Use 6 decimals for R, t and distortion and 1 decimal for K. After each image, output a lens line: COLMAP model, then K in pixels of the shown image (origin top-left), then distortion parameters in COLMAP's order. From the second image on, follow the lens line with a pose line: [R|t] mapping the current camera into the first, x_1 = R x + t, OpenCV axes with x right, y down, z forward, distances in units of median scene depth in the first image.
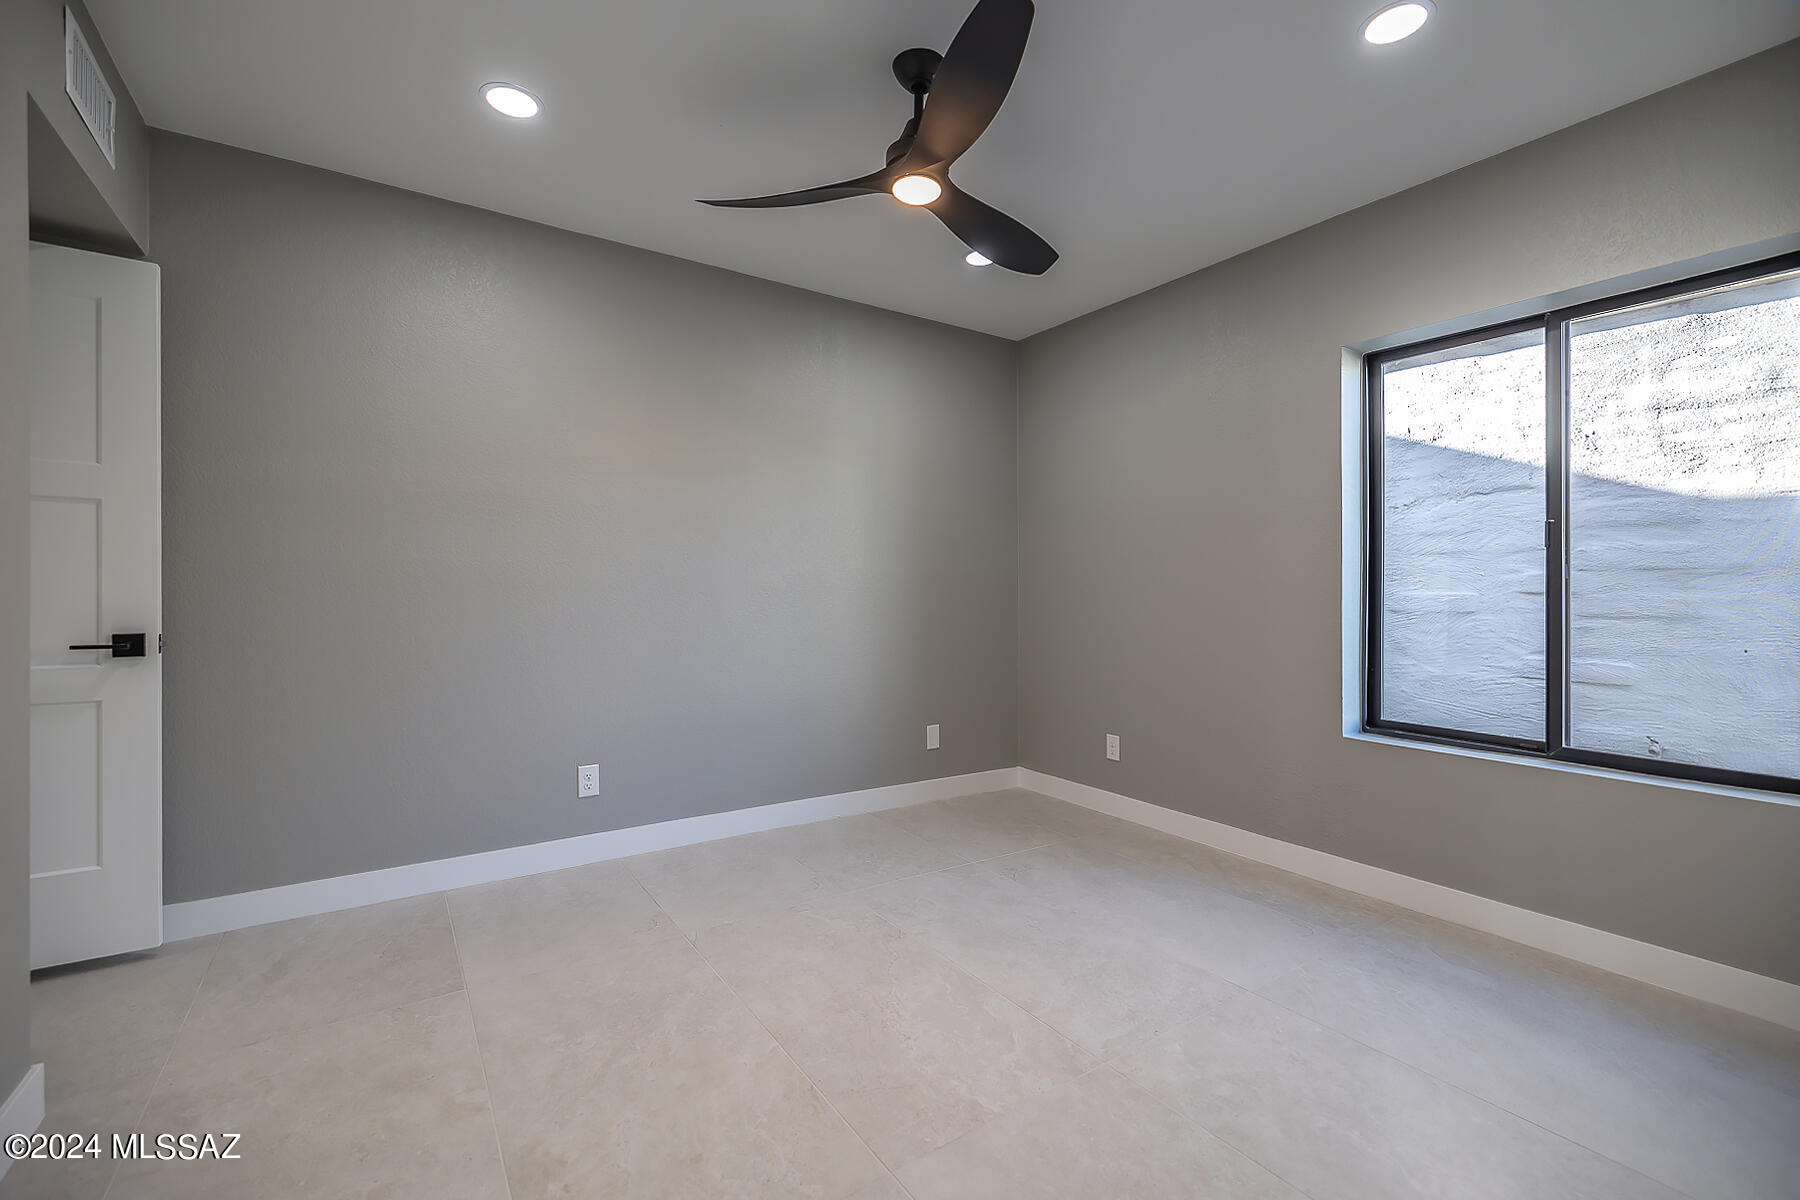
lens RADIAL K [[762.7, 0, 900.0], [0, 762.7, 600.0], [0, 0, 1]] dist [0.000632, 0.000002]
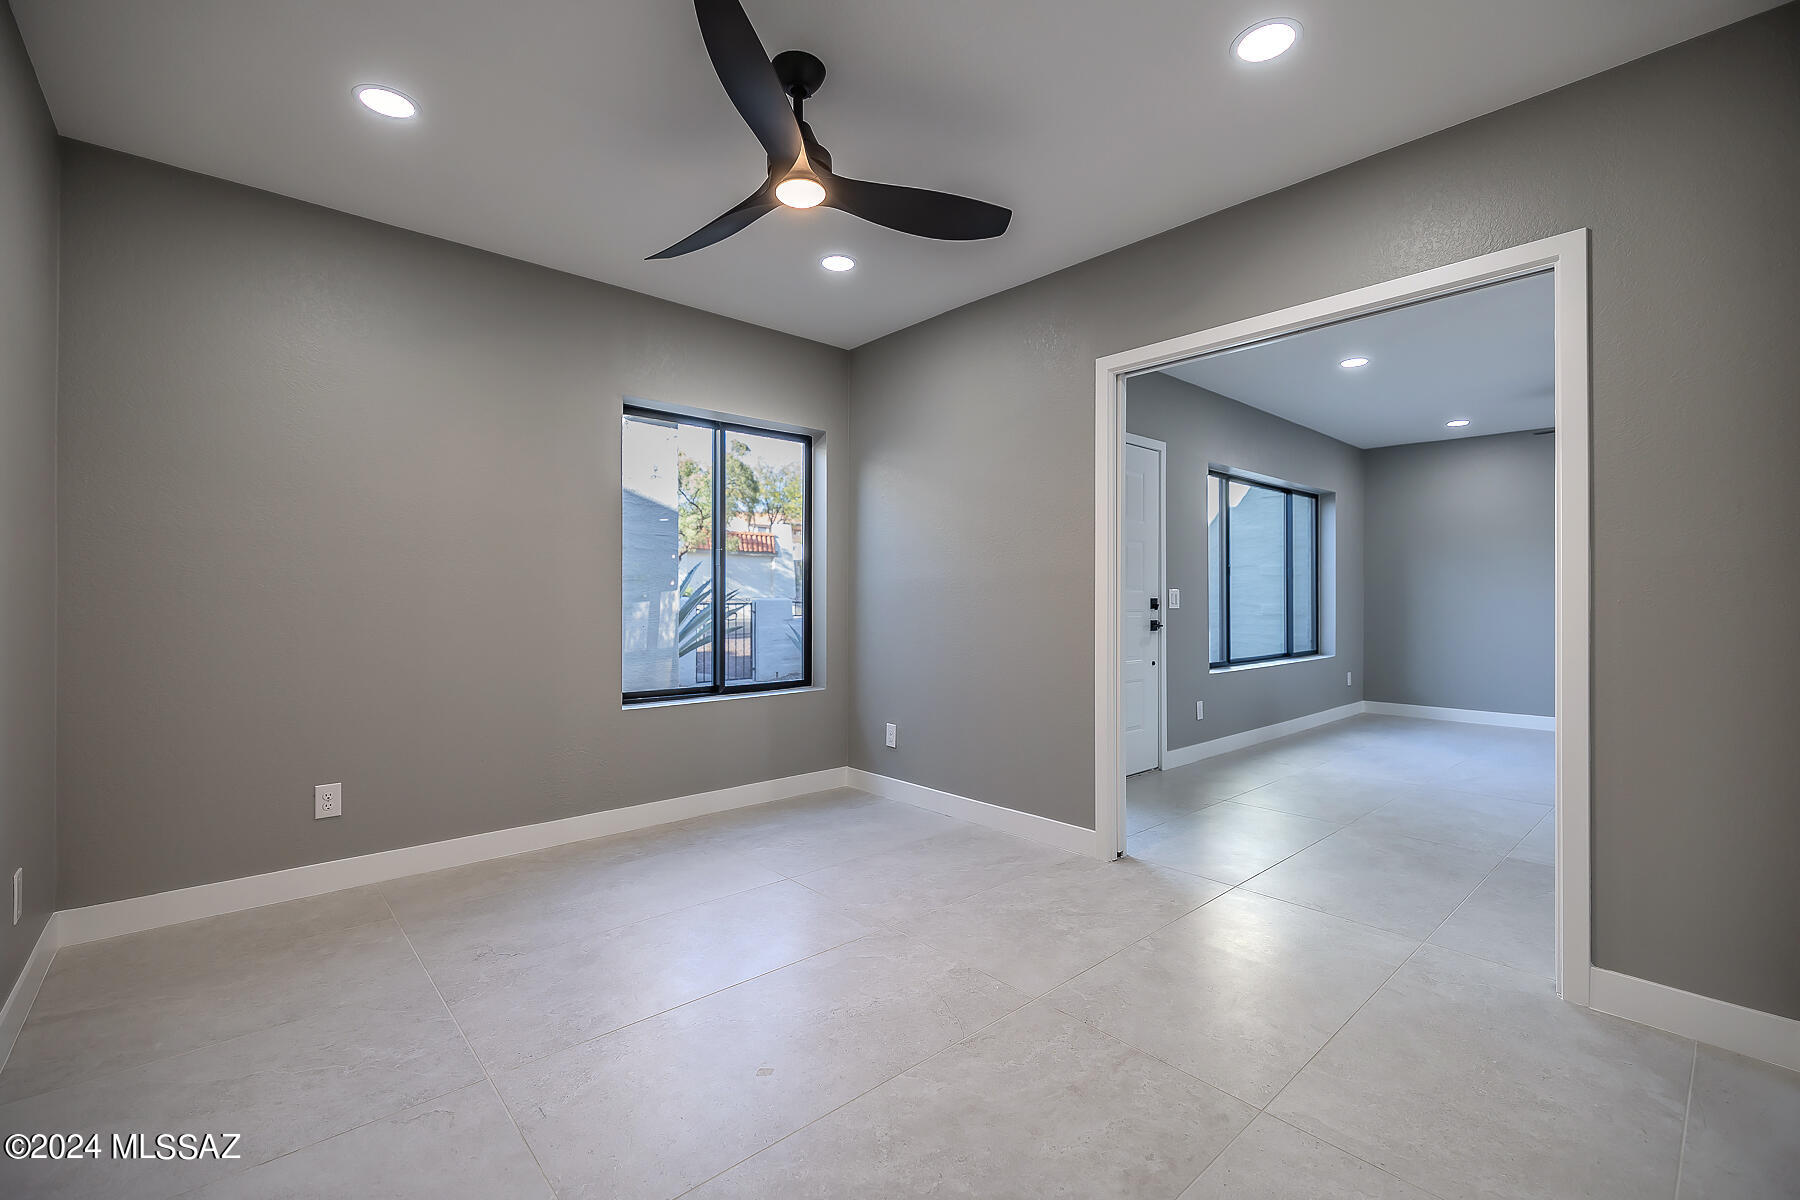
lens RADIAL K [[762.7, 0, 900.0], [0, 762.7, 600.0], [0, 0, 1]] dist [0.000632, 0.000002]
pose [[-0.131281, -0.011041, 0.991284, -0.733785], [0.007405, 0.999899, 0.012118, -0.008966], [-0.991317, 0.008932, -0.131186, 0.756011]]
